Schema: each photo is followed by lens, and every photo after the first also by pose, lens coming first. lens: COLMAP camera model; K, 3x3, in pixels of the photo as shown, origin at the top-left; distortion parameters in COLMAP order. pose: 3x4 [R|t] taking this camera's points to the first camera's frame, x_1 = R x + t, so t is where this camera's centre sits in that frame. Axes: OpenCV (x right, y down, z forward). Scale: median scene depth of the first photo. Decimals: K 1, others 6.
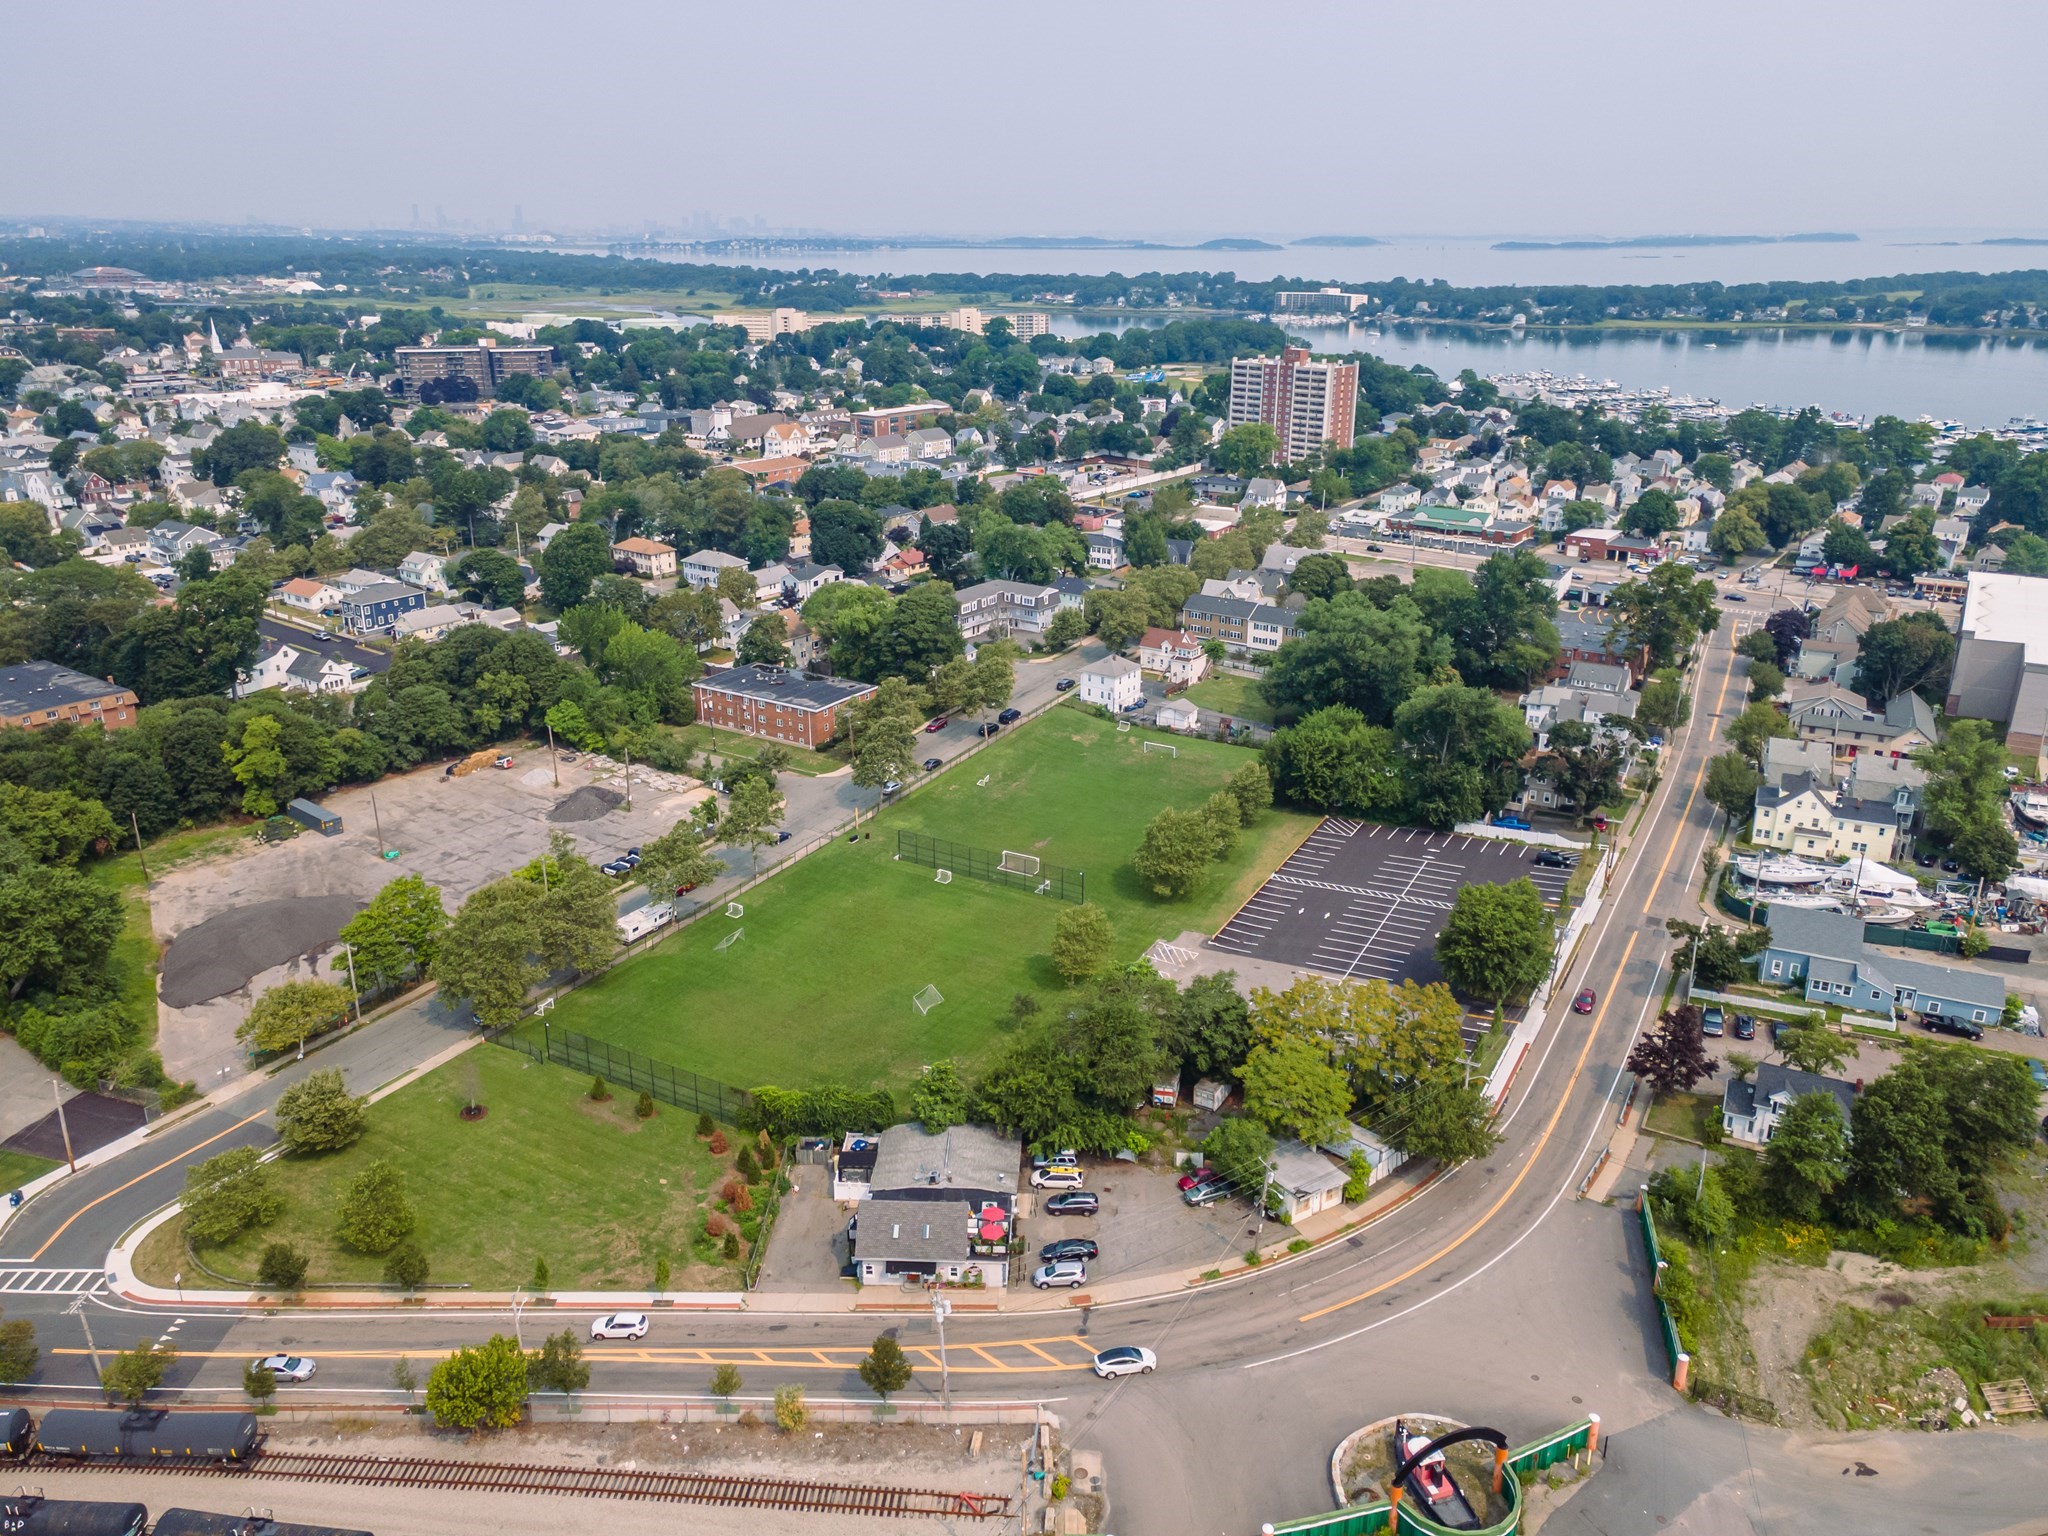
lens RADIAL K [[1450.0, 0, 1009.0], [0, 1450.0, 808.9], [0, 0, 1]] dist [0.032058, 0.009839]
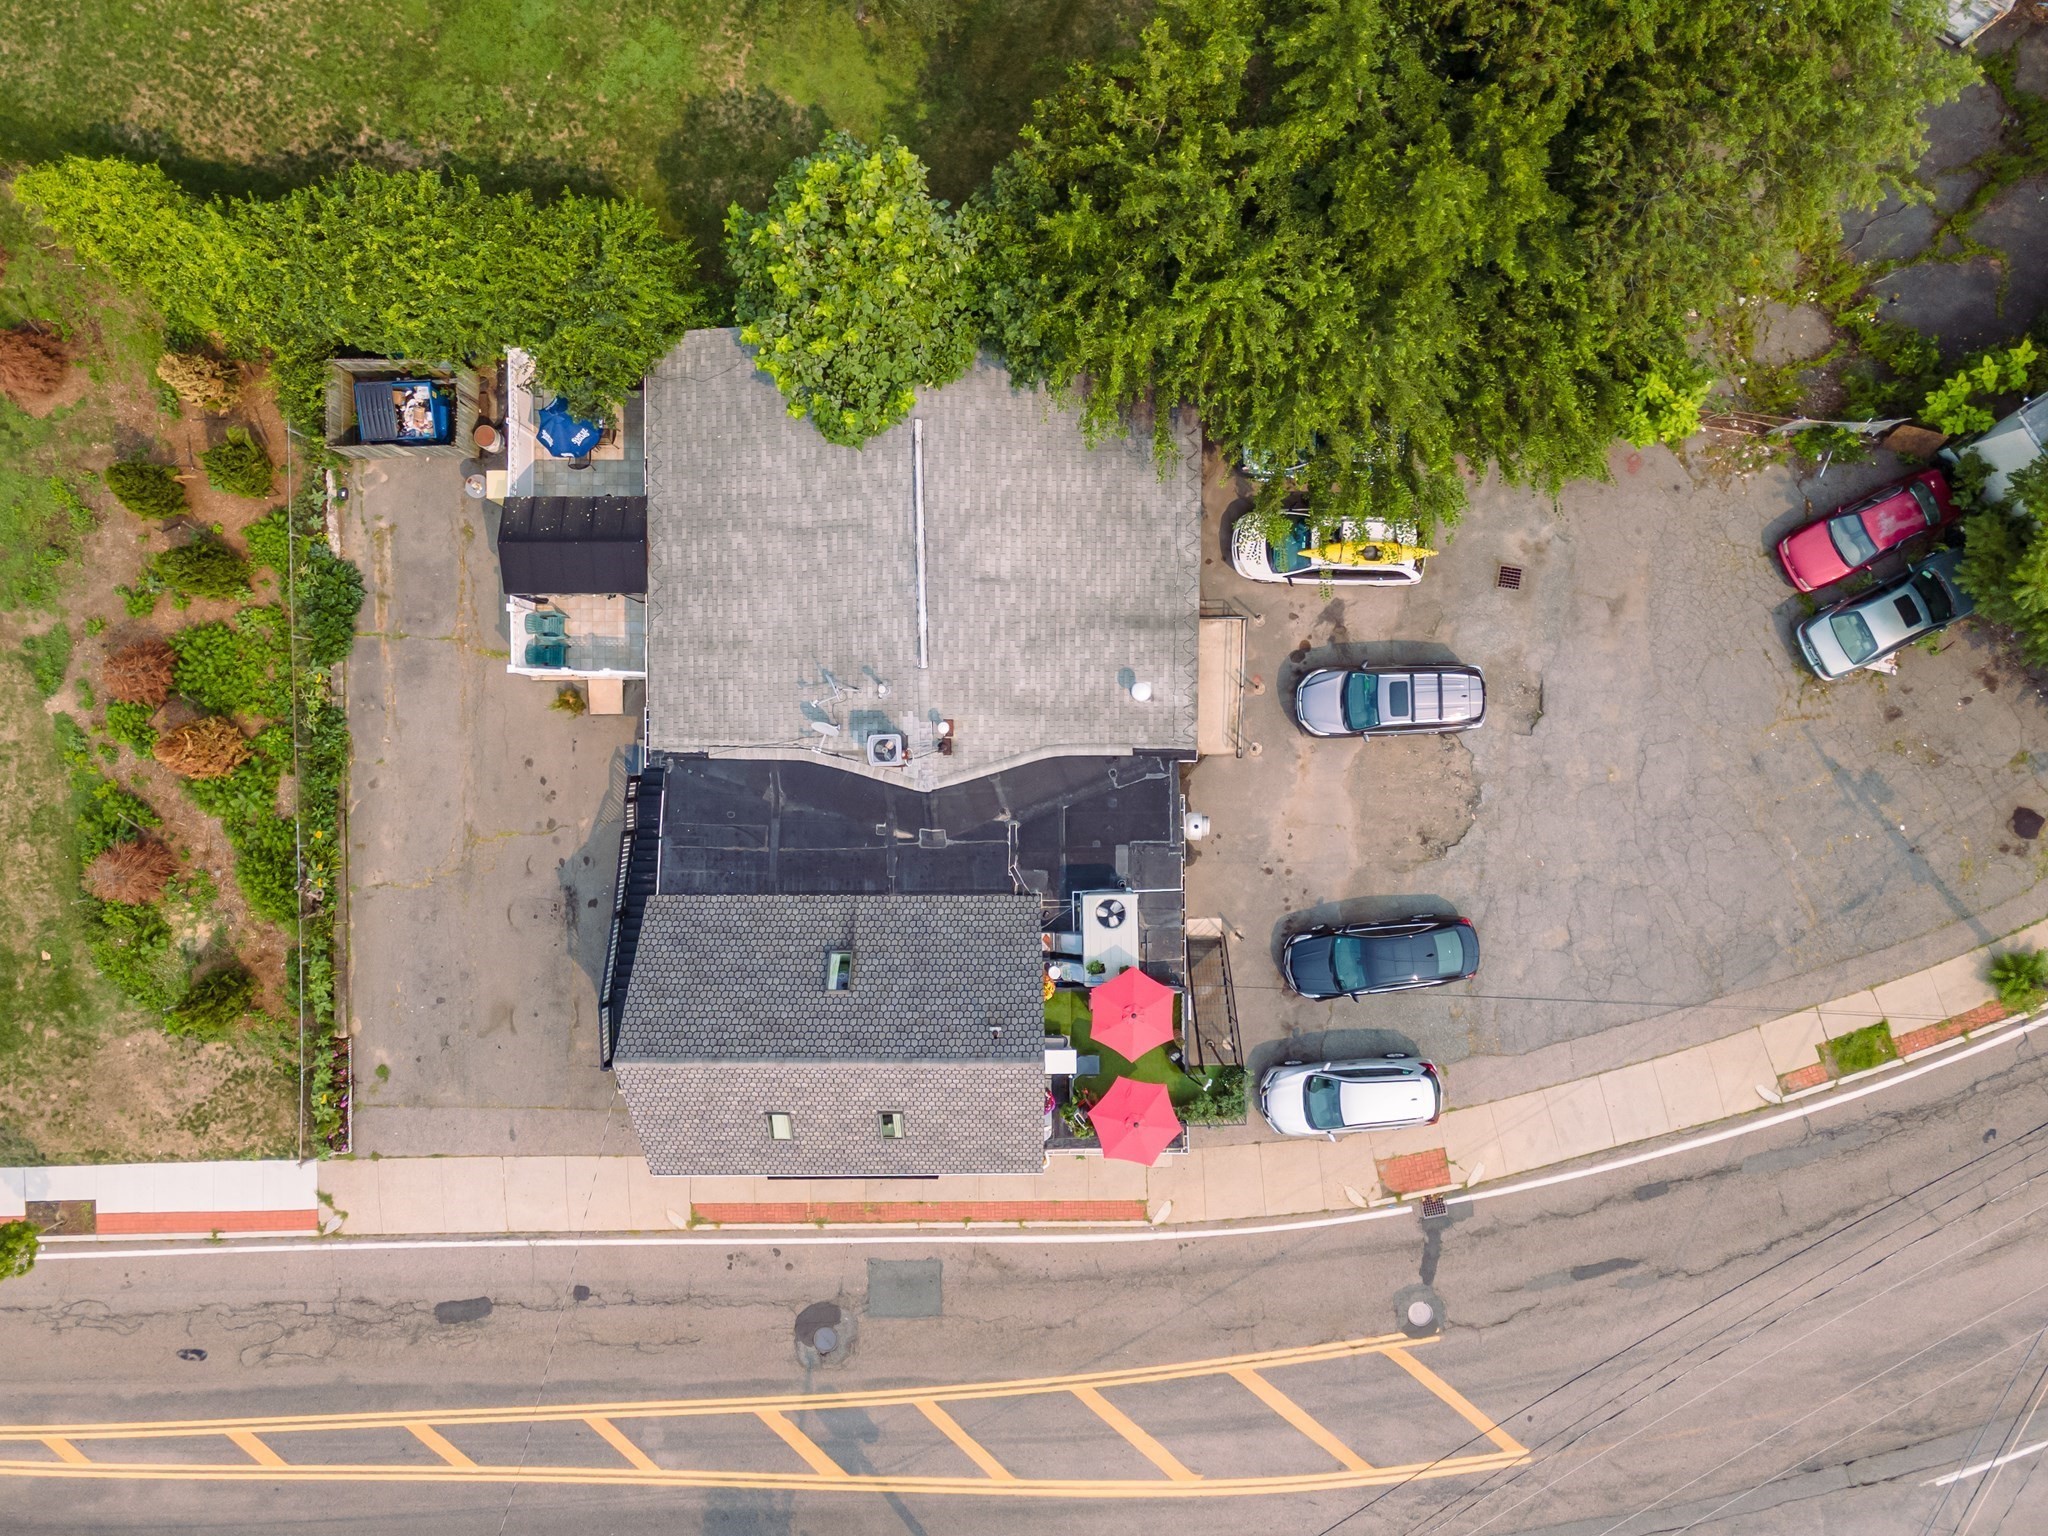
lens RADIAL K [[1527.2, 0, 1024.0], [0, 1527.2, 768.0], [0, 0, 1]] dist [0.044567, 0.003973]
pose [[0.998642, -0.052074, -0.001204, -0.015069], [0.019773, 0.357598, 0.933666, 0.000446], [-0.048189, -0.932423, 0.358142, 0.509623]]
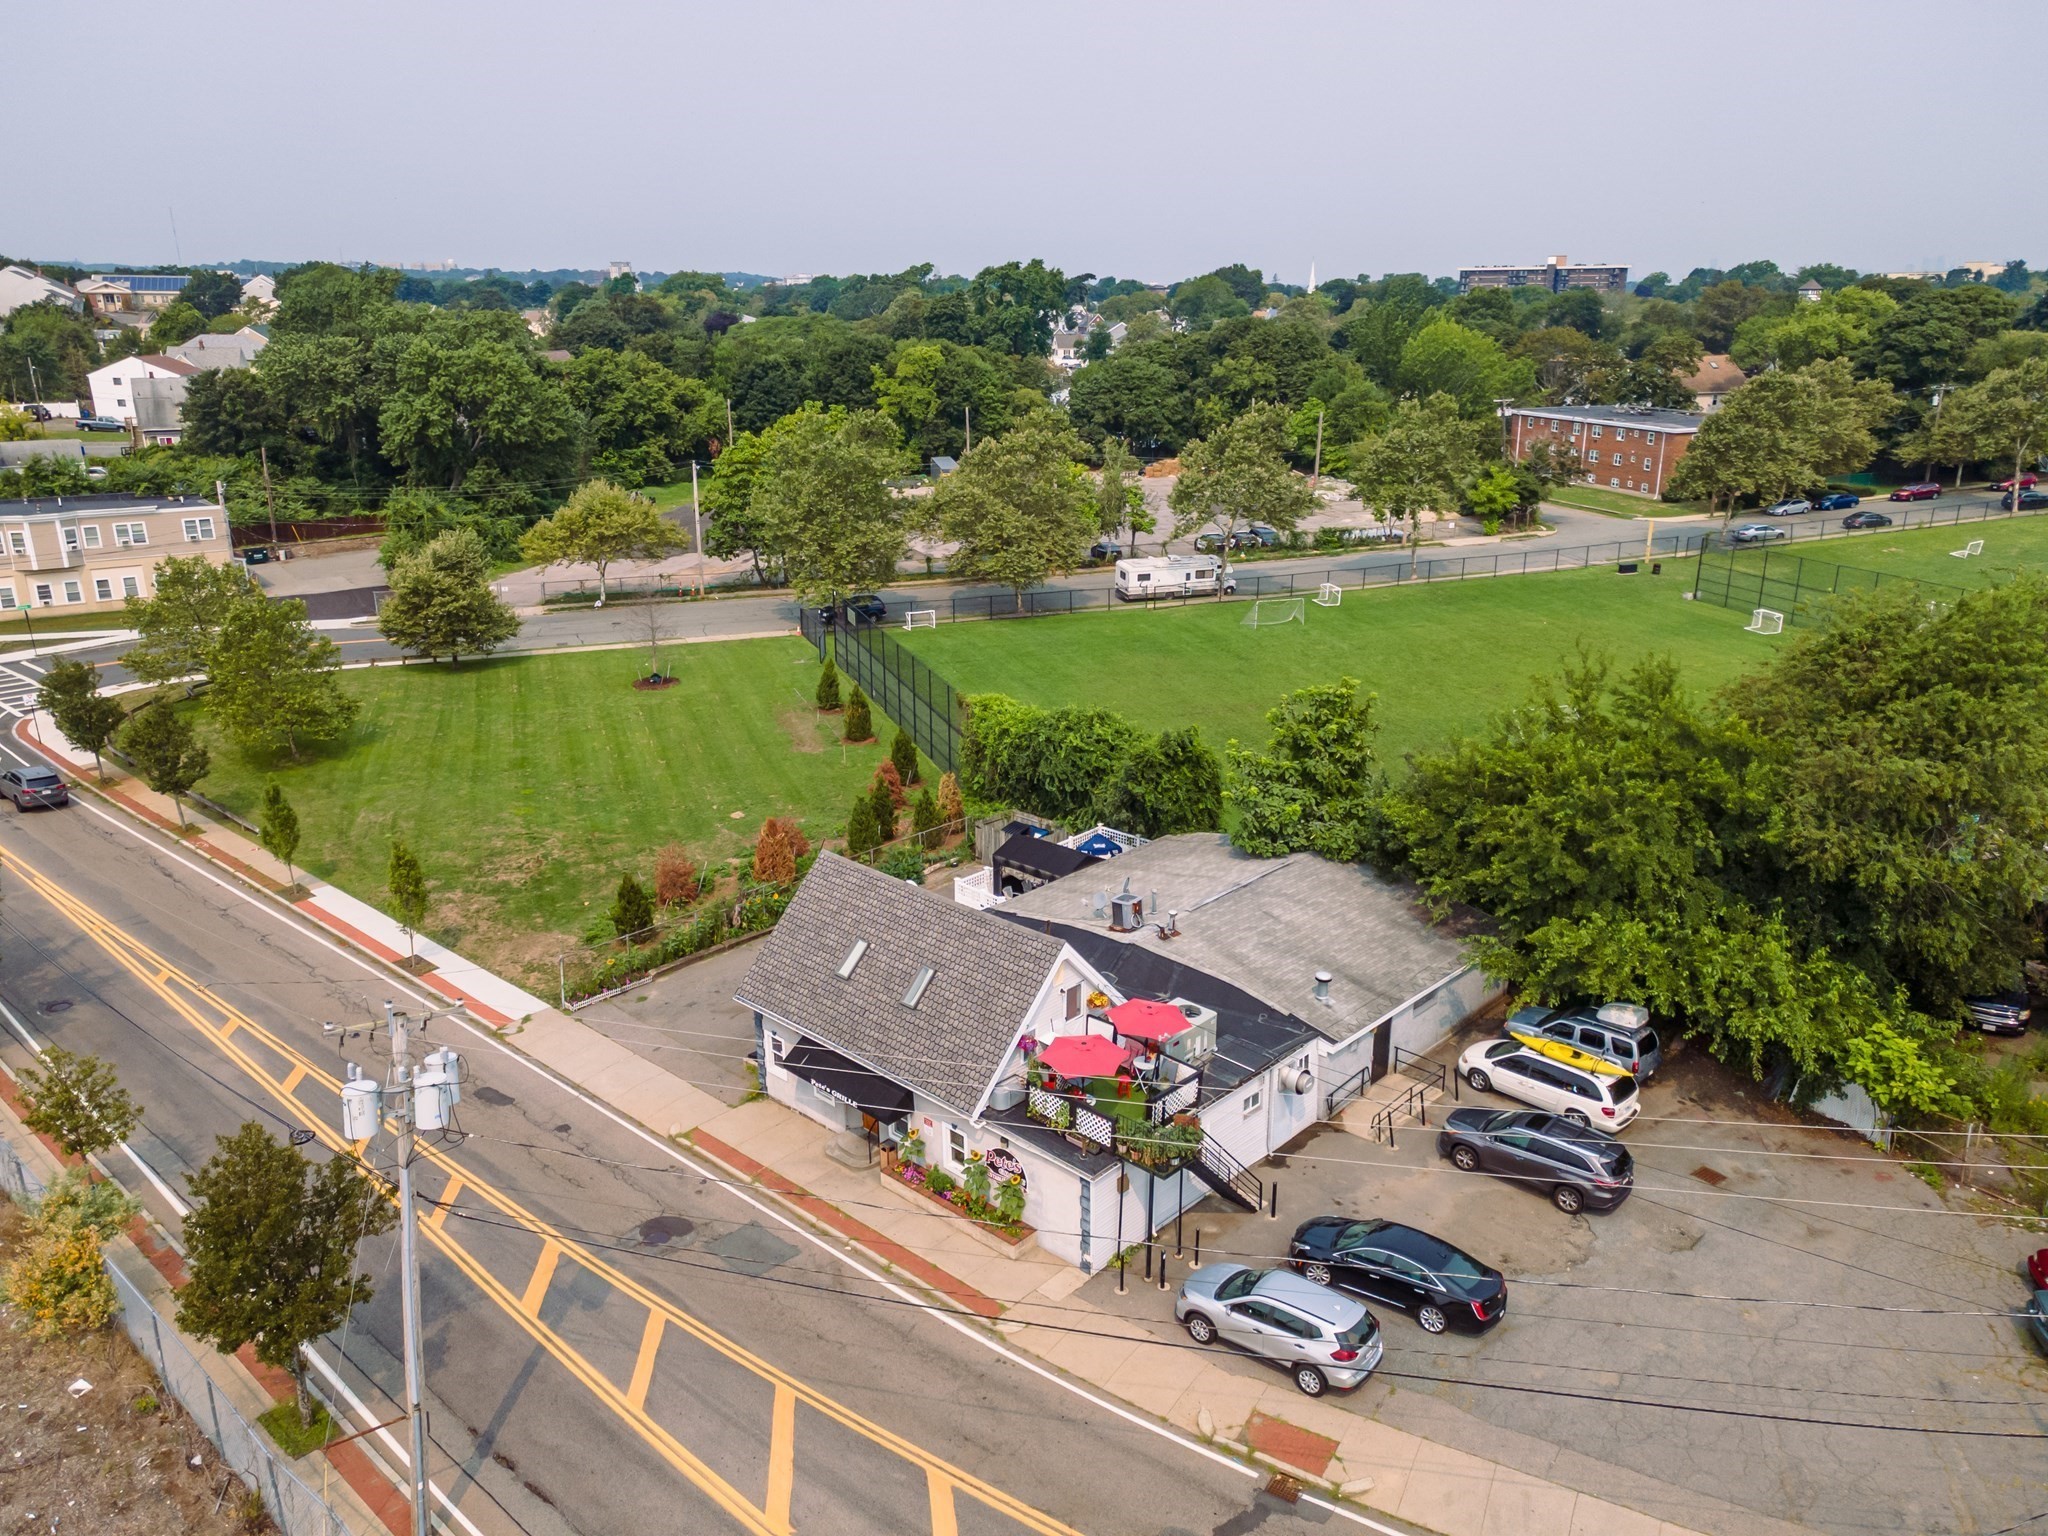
lens RADIAL K [[1482.7, 0, 1024.0], [0, 1482.7, 768.0], [0, 0, 1]] dist [0.029268, -0.004430]
pose [[0.758345, 0.199420, -0.620600, 0.075848], [-0.236176, 0.971425, 0.023555, 0.124464], [0.607564, 0.128708, 0.783773, 0.406954]]
